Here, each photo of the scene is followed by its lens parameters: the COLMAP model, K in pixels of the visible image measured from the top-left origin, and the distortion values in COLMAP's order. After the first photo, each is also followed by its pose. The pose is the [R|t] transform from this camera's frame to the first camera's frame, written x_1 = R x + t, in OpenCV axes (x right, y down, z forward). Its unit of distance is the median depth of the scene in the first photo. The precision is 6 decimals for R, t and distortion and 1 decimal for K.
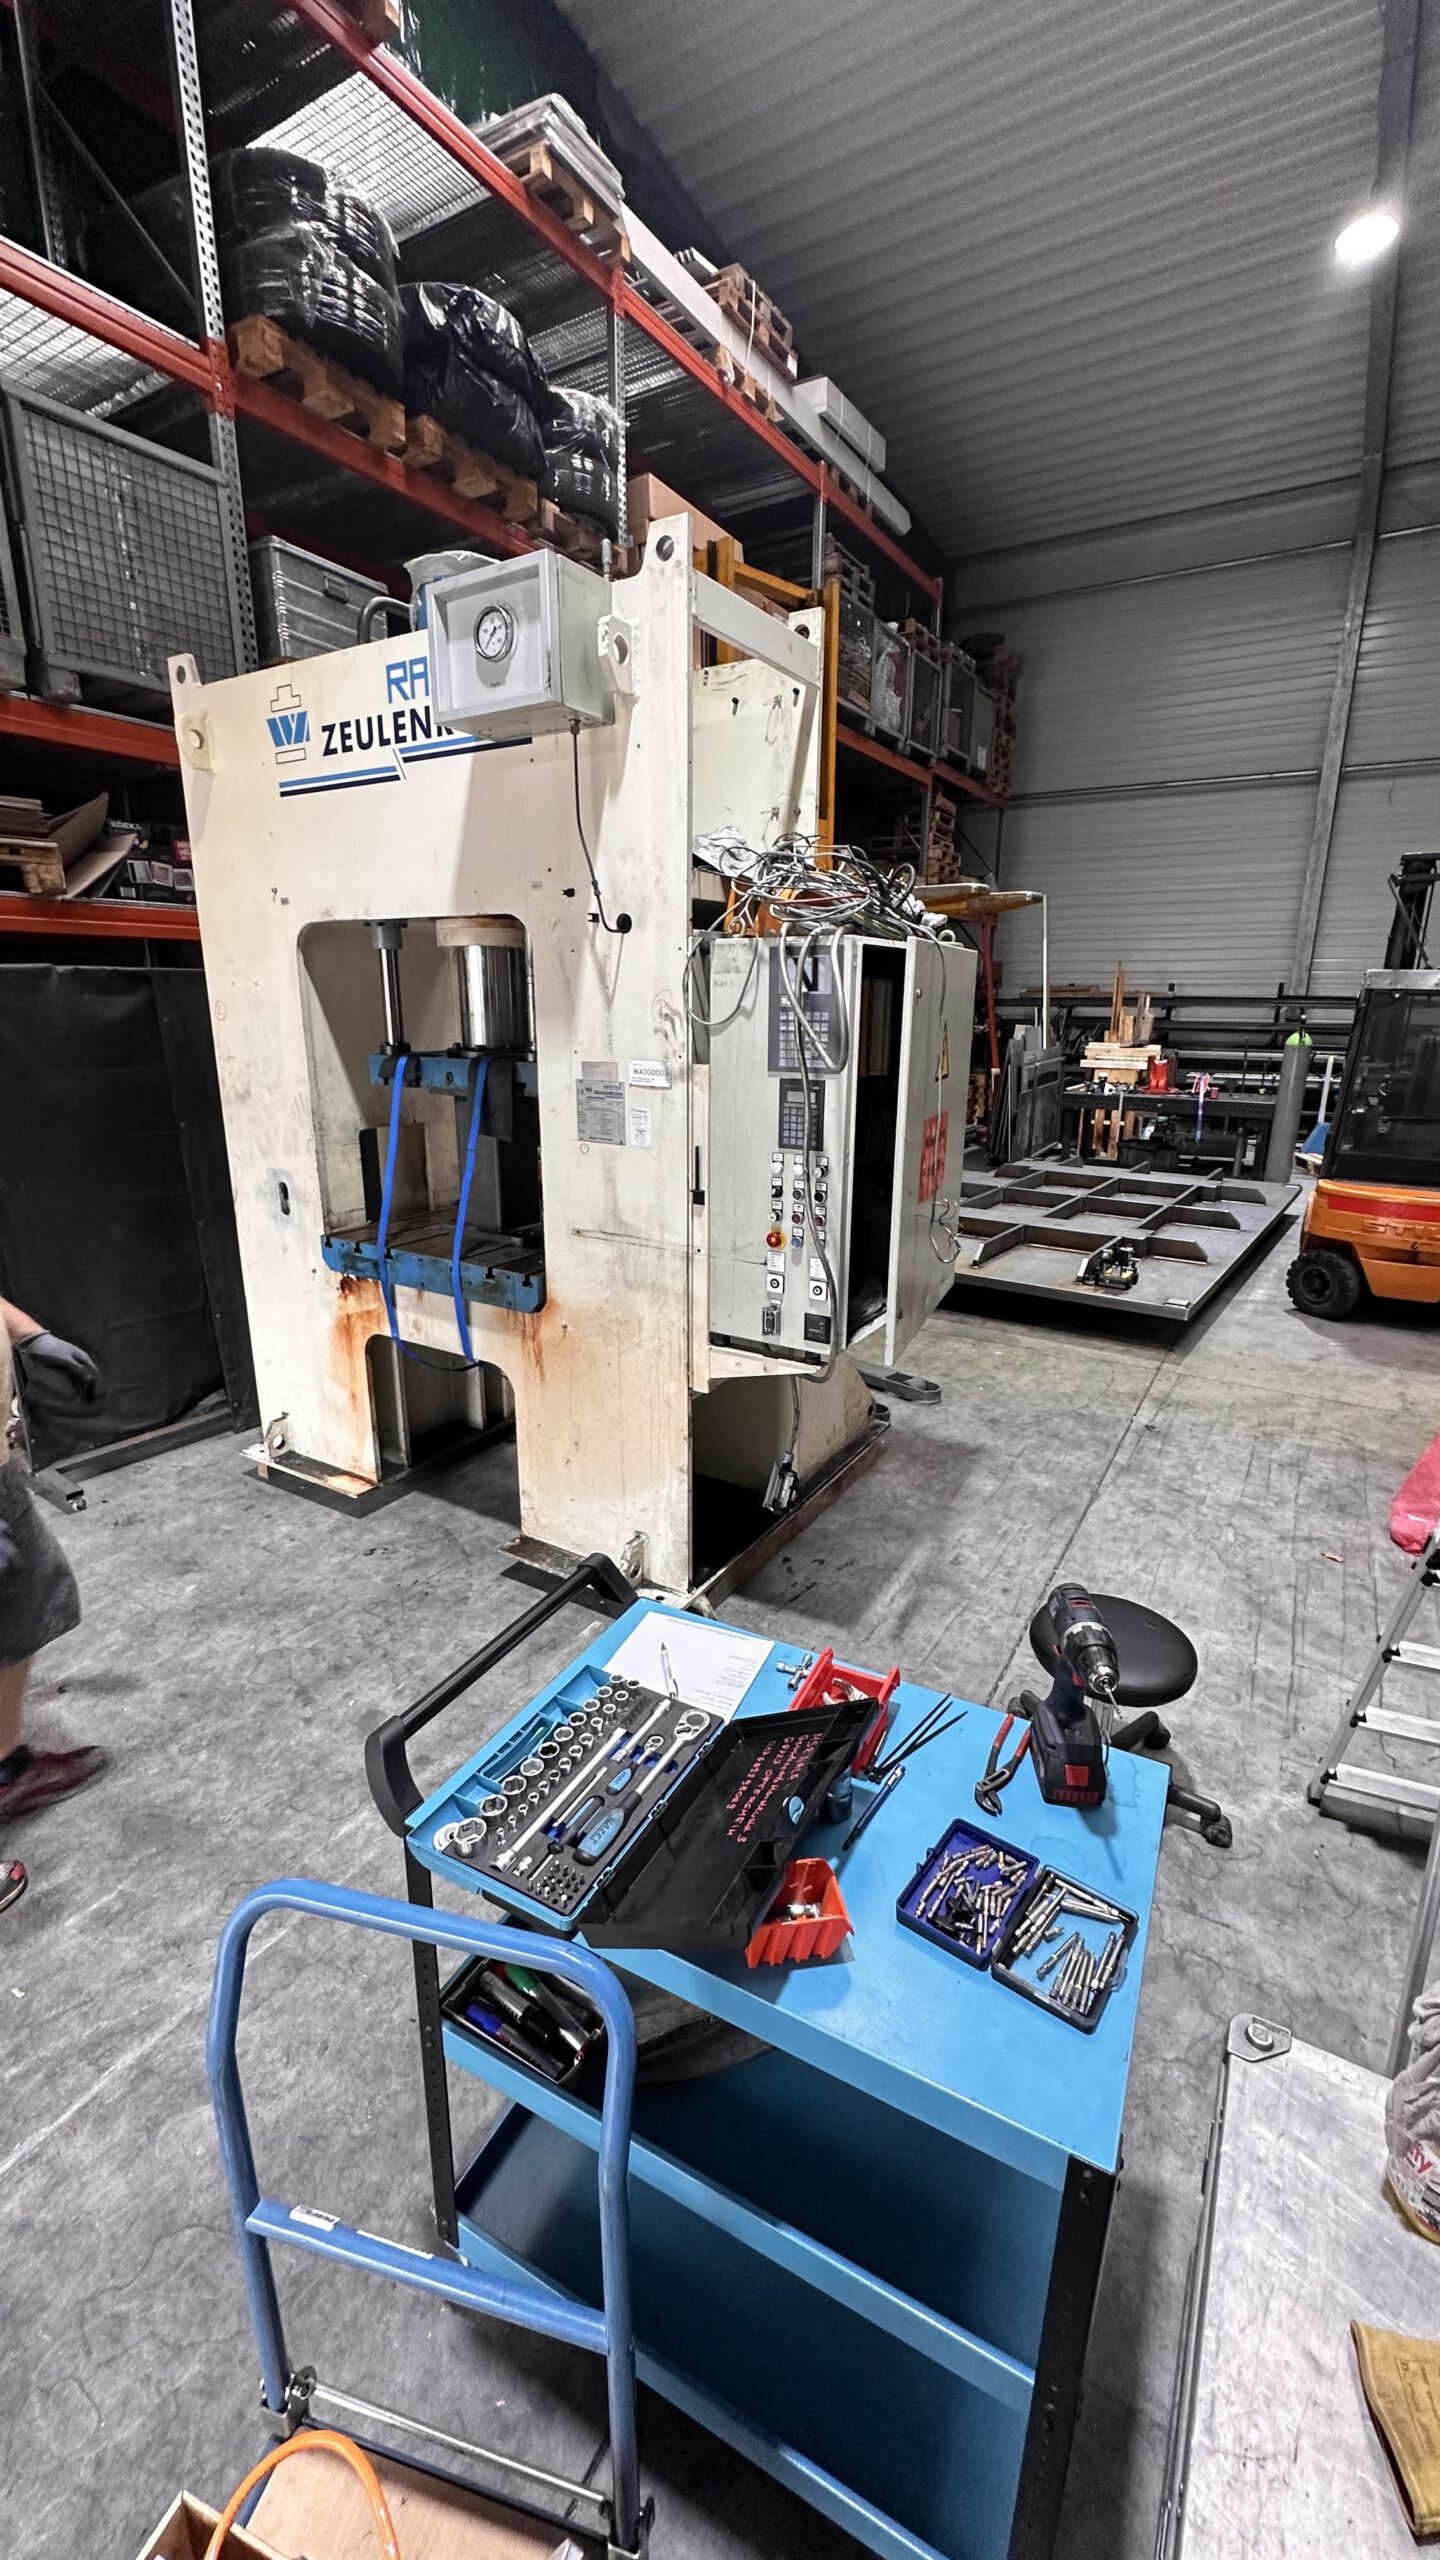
lens RADIAL K [[1038.5, 0, 712.0], [0, 1038.5, 1288.8], [0, 0, 1]] dist [0.001414, 0.000114]
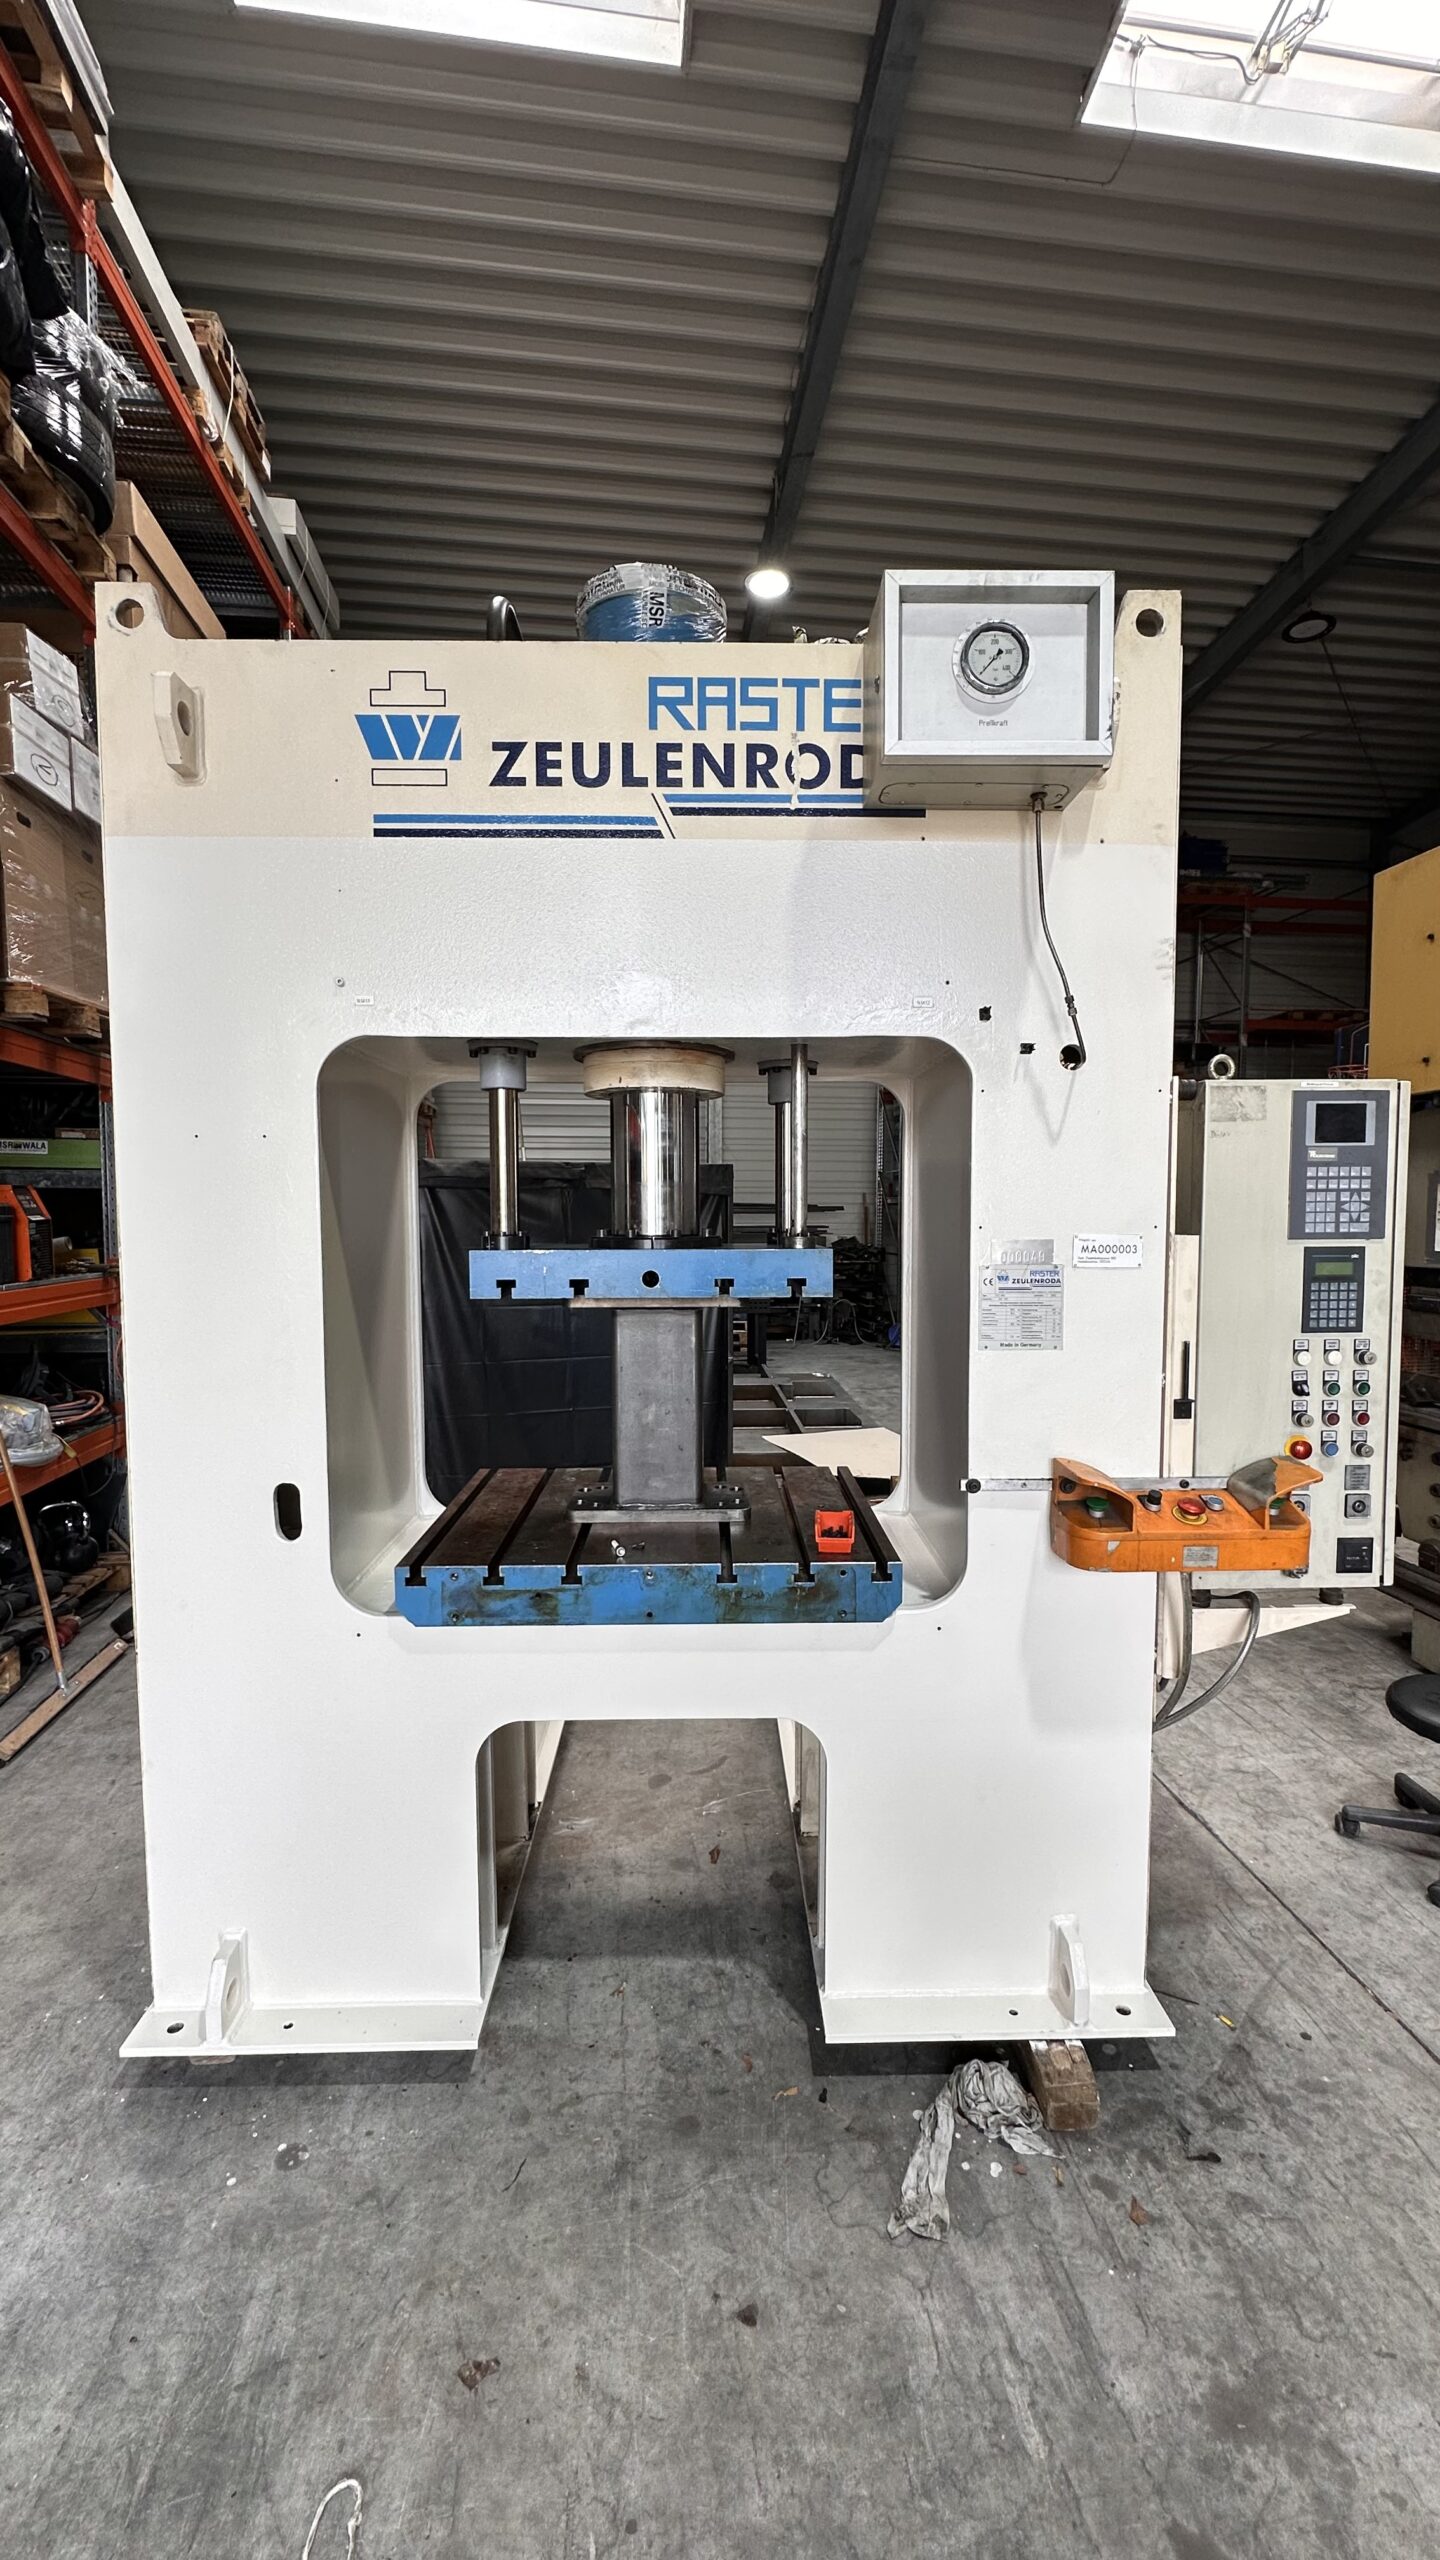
lens RADIAL K [[1038.5, 0, 719.8], [0, 1038.5, 1279.0], [0, 0, 1]] dist [0.001414, 0.000114]
pose [[0.833496, -0.044250, 0.550750, -0.652683], [0.159095, 0.973792, -0.162534, -0.102954], [-0.529124, 0.223093, 0.818692, 0.504927]]
